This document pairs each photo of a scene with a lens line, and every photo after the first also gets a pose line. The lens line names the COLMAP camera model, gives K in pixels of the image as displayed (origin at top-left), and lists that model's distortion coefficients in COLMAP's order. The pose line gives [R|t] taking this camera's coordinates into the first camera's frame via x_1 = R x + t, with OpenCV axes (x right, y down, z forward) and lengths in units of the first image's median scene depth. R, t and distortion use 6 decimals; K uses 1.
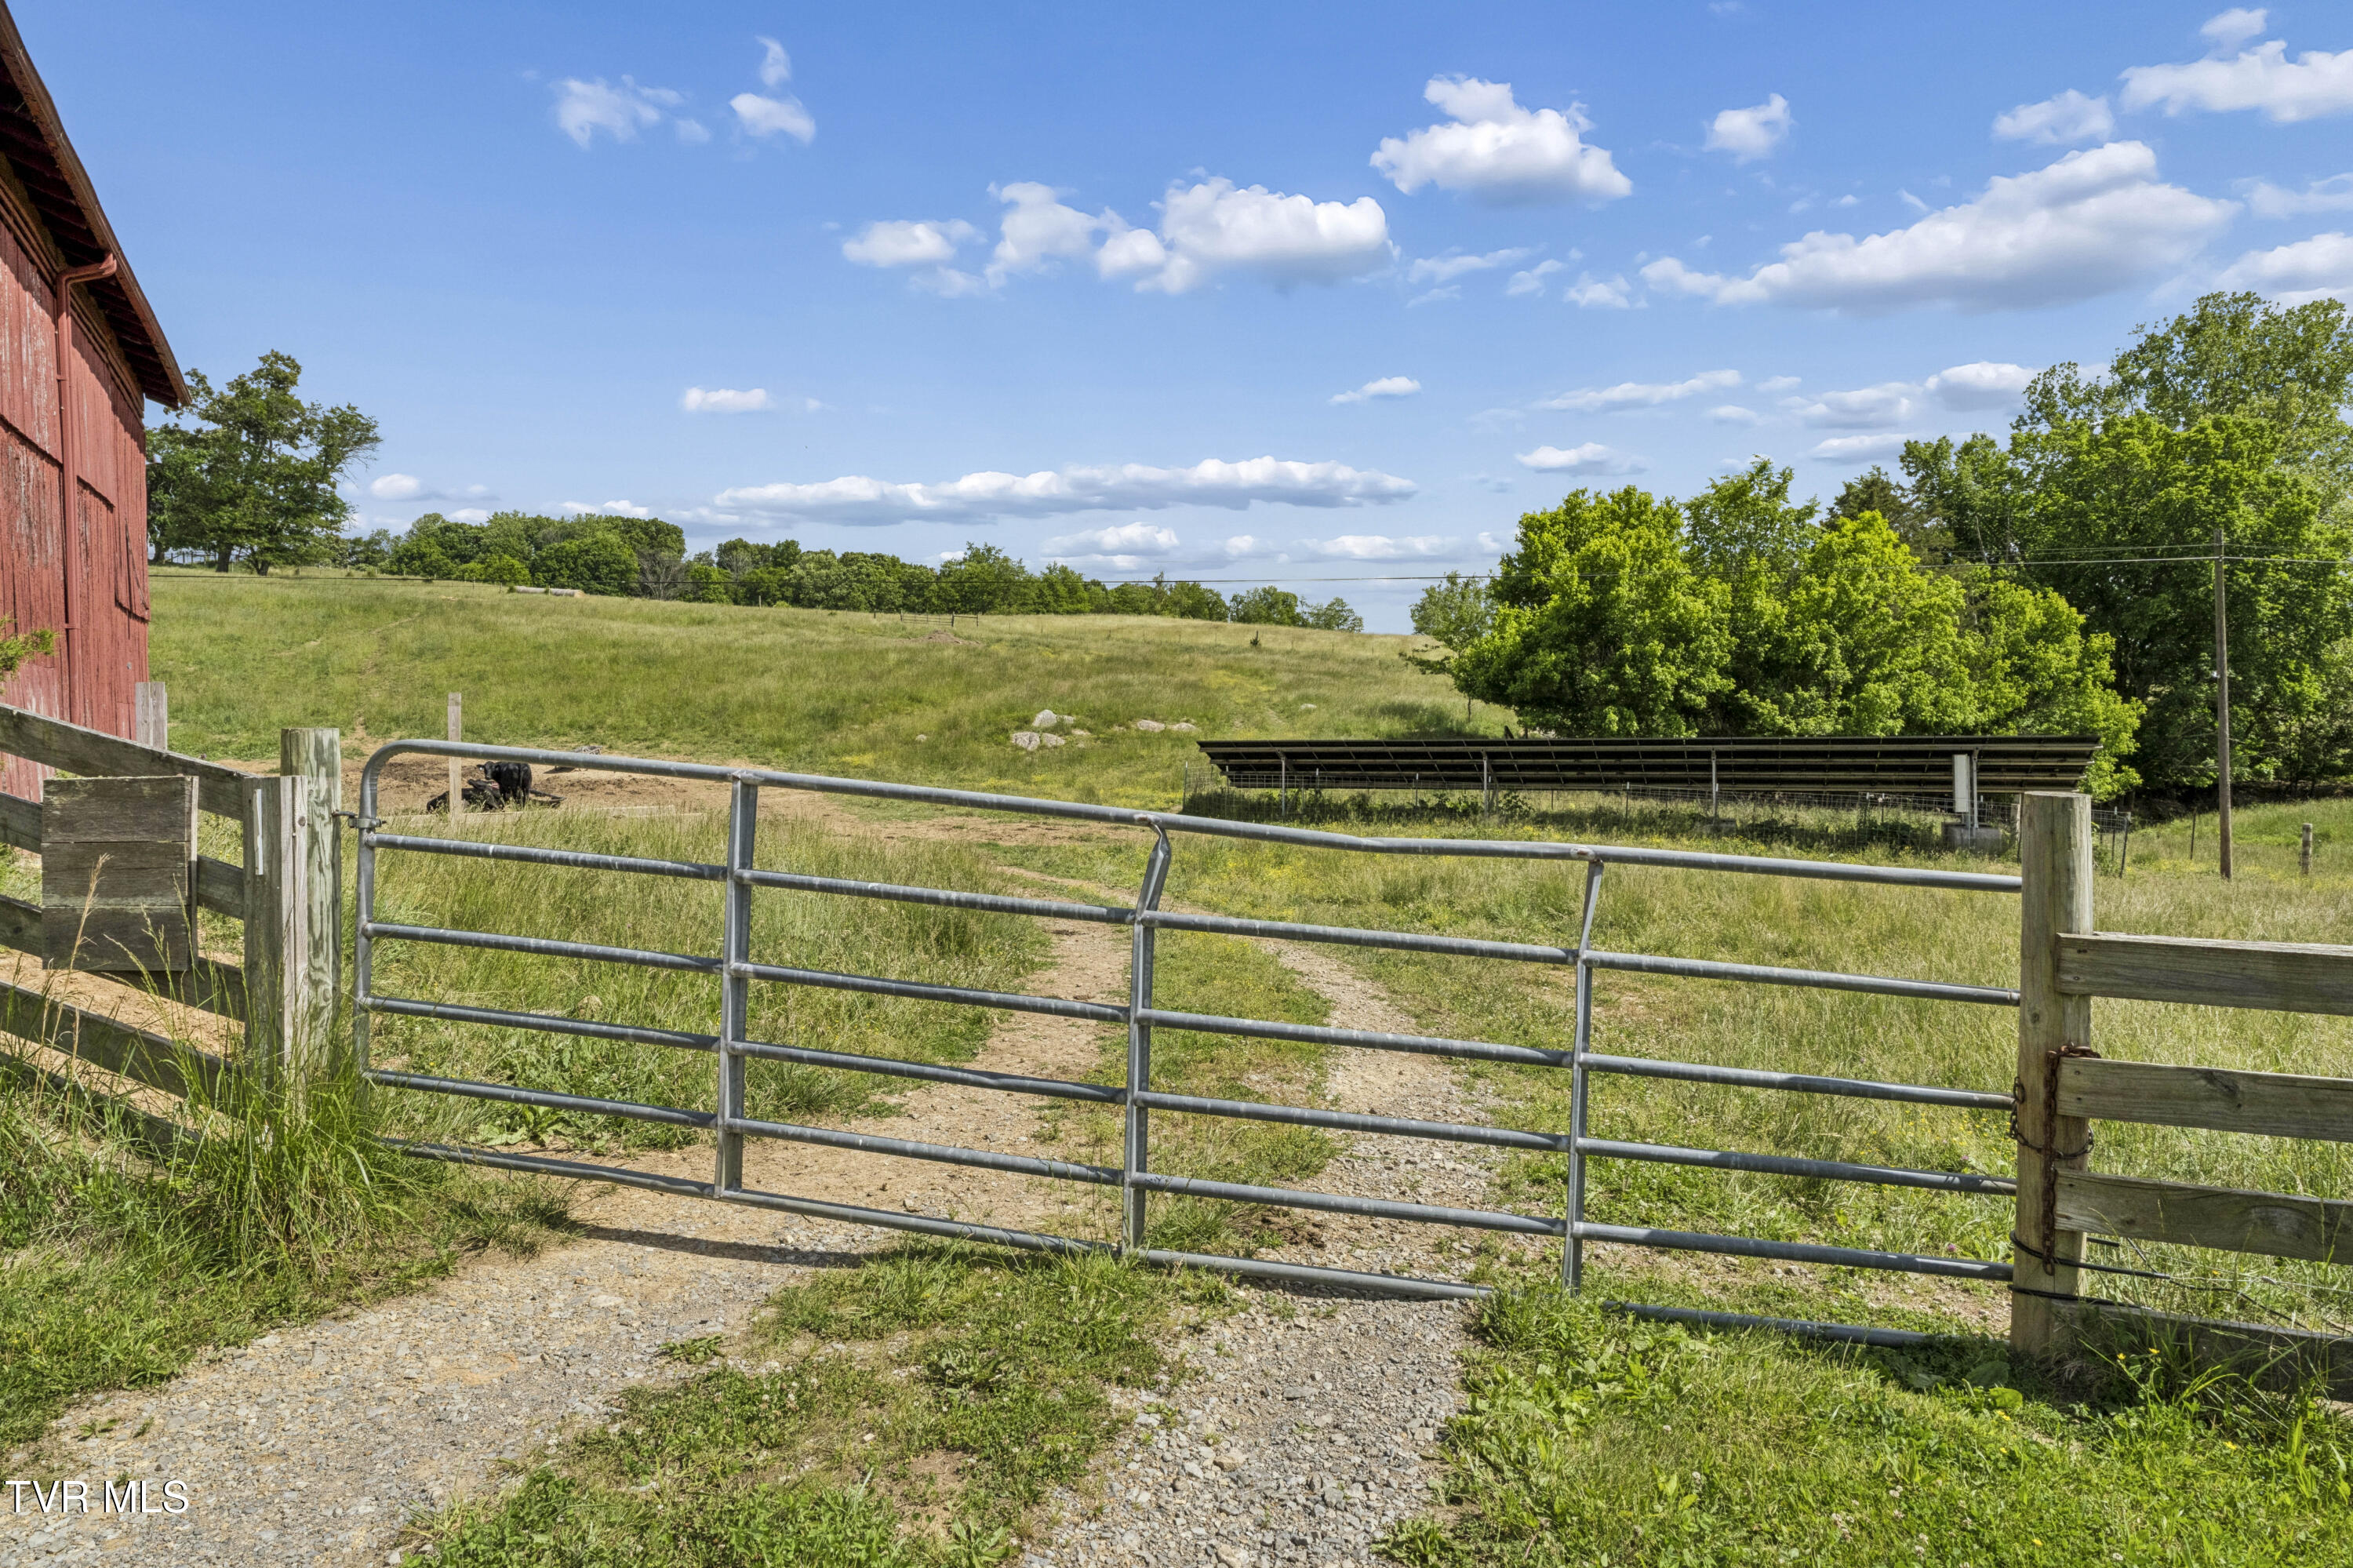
lens RADIAL K [[1374.5, 0, 1177.7], [0, 1374.5, 776.9], [0, 0, 1]] dist [-0.005261, 0.000060]
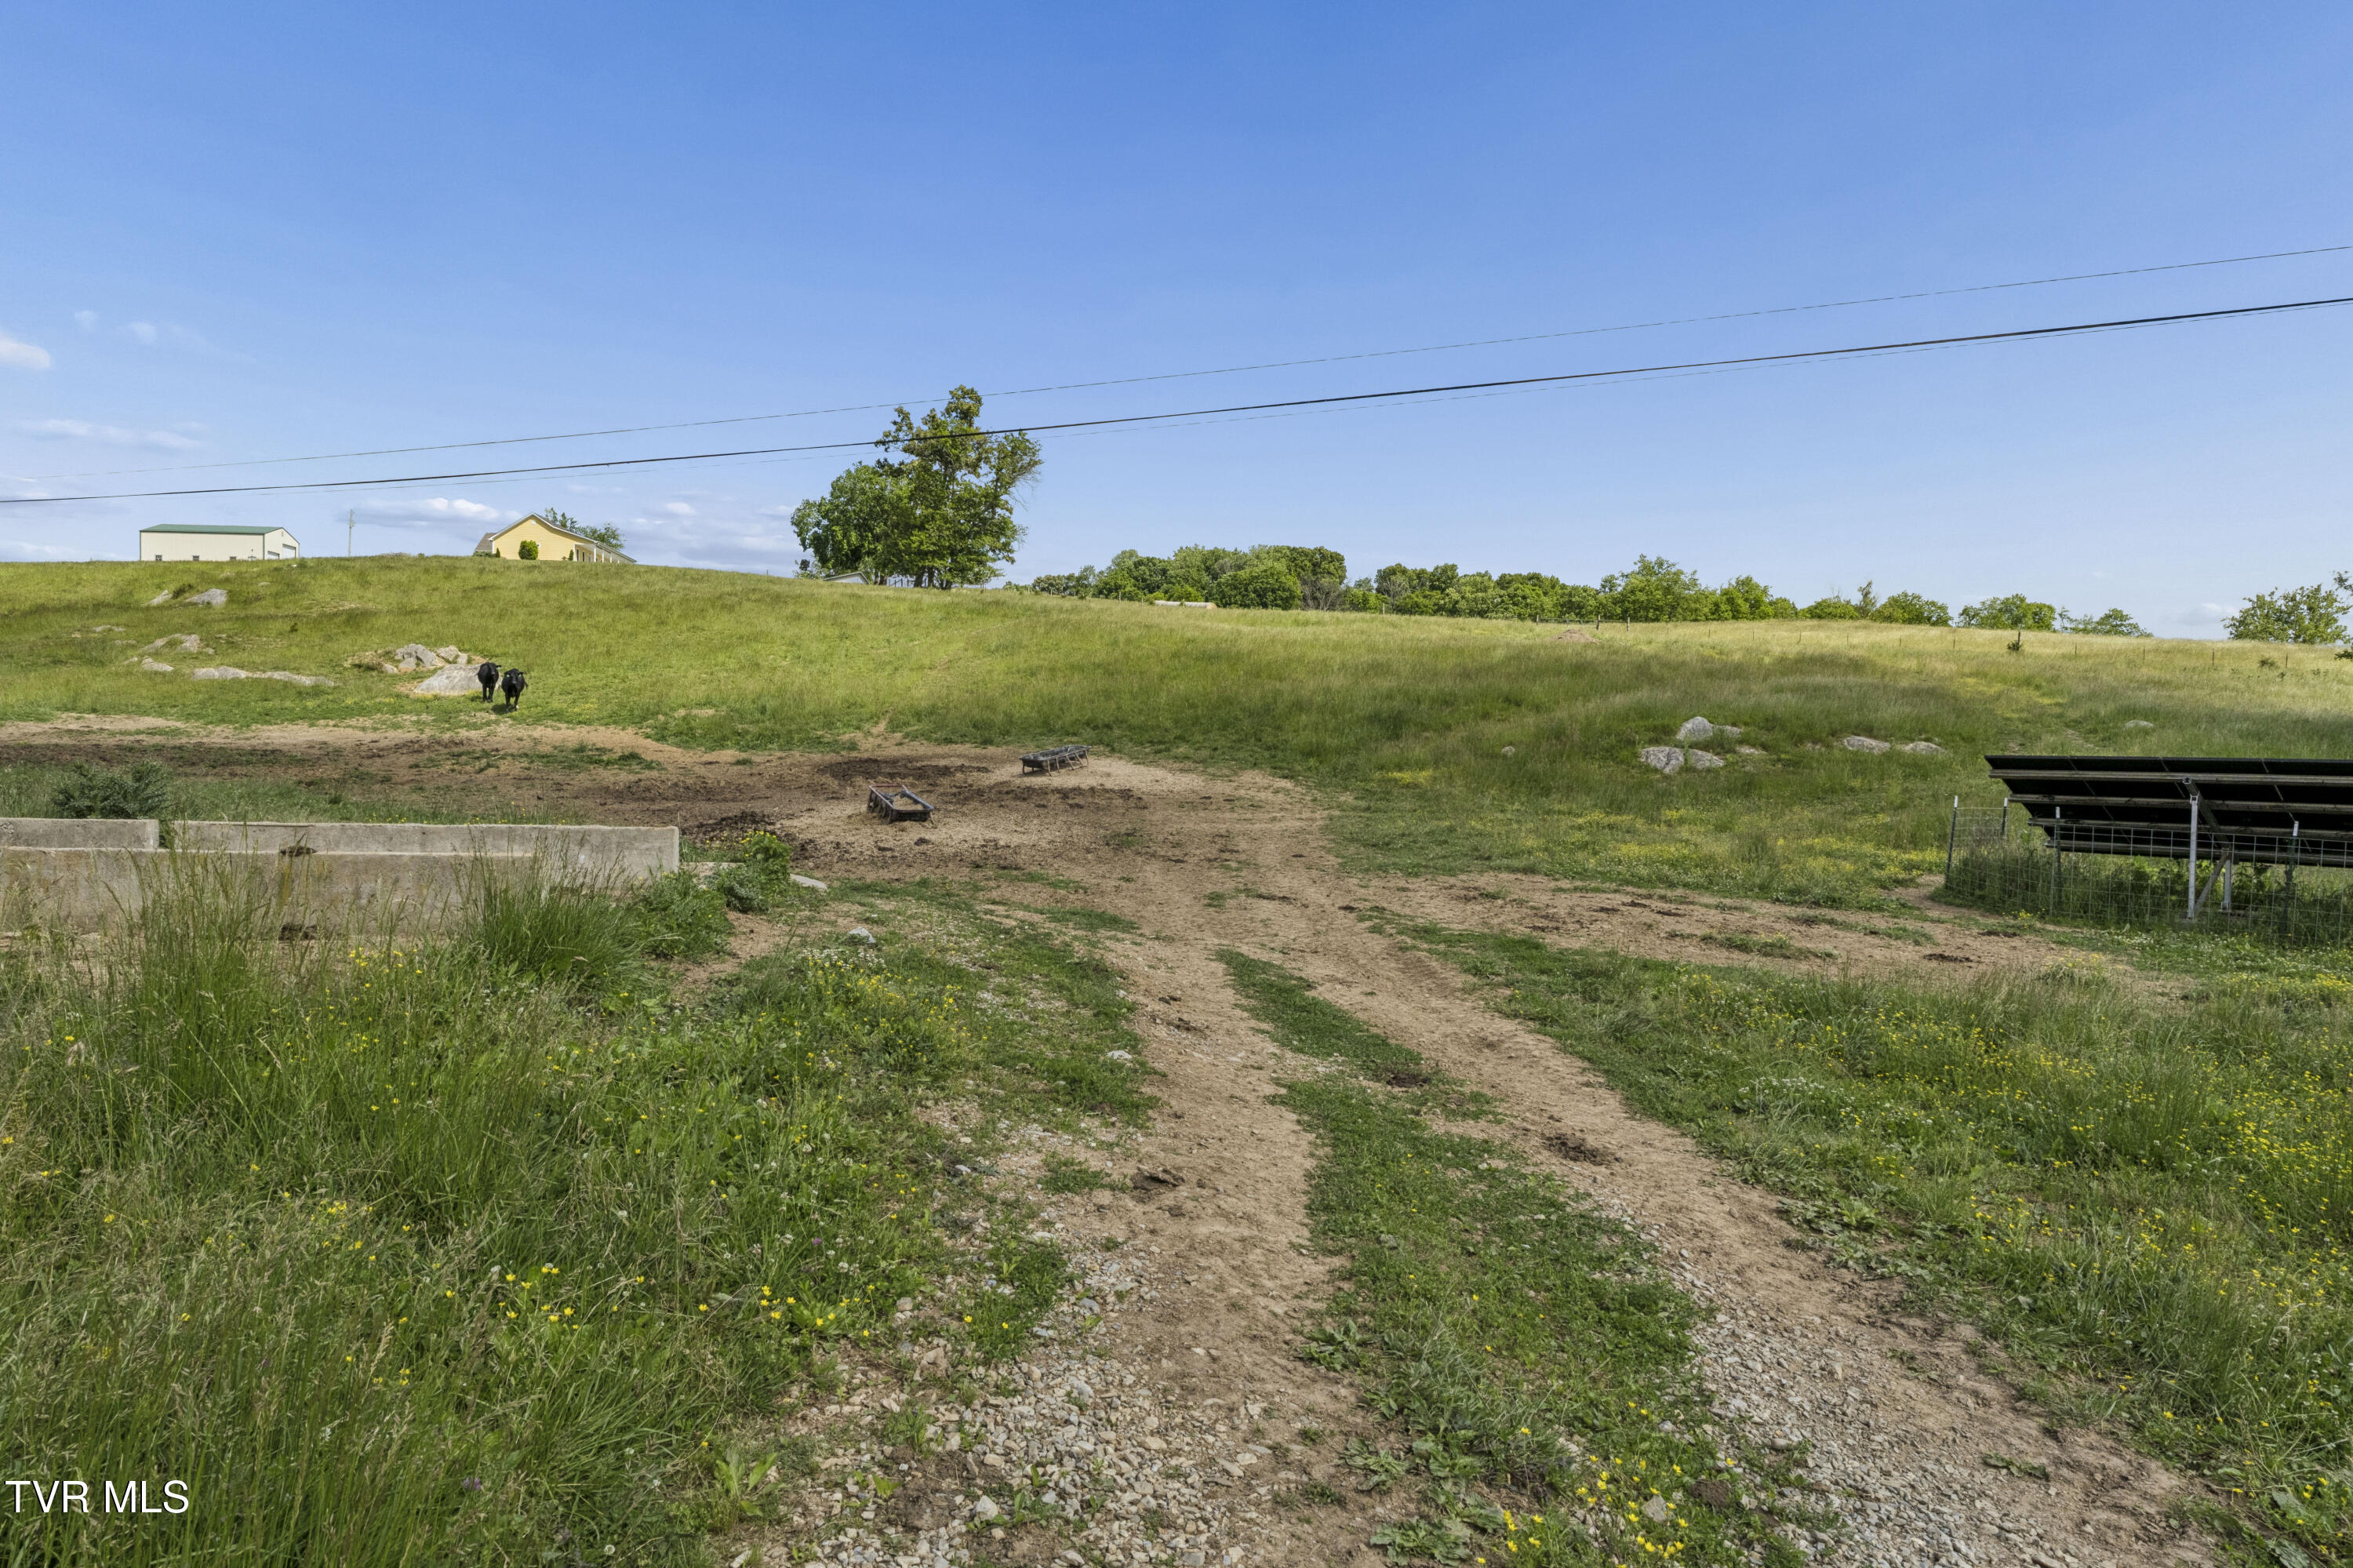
lens RADIAL K [[1374.5, 0, 1177.7], [0, 1374.5, 776.9], [0, 0, 1]] dist [-0.005261, 0.000060]
pose [[0.890999, 0.035797, -0.452591, -0.006831], [-0.045402, 0.998915, -0.010372, 0.000128], [0.451729, 0.029790, 0.891658, 0.119478]]
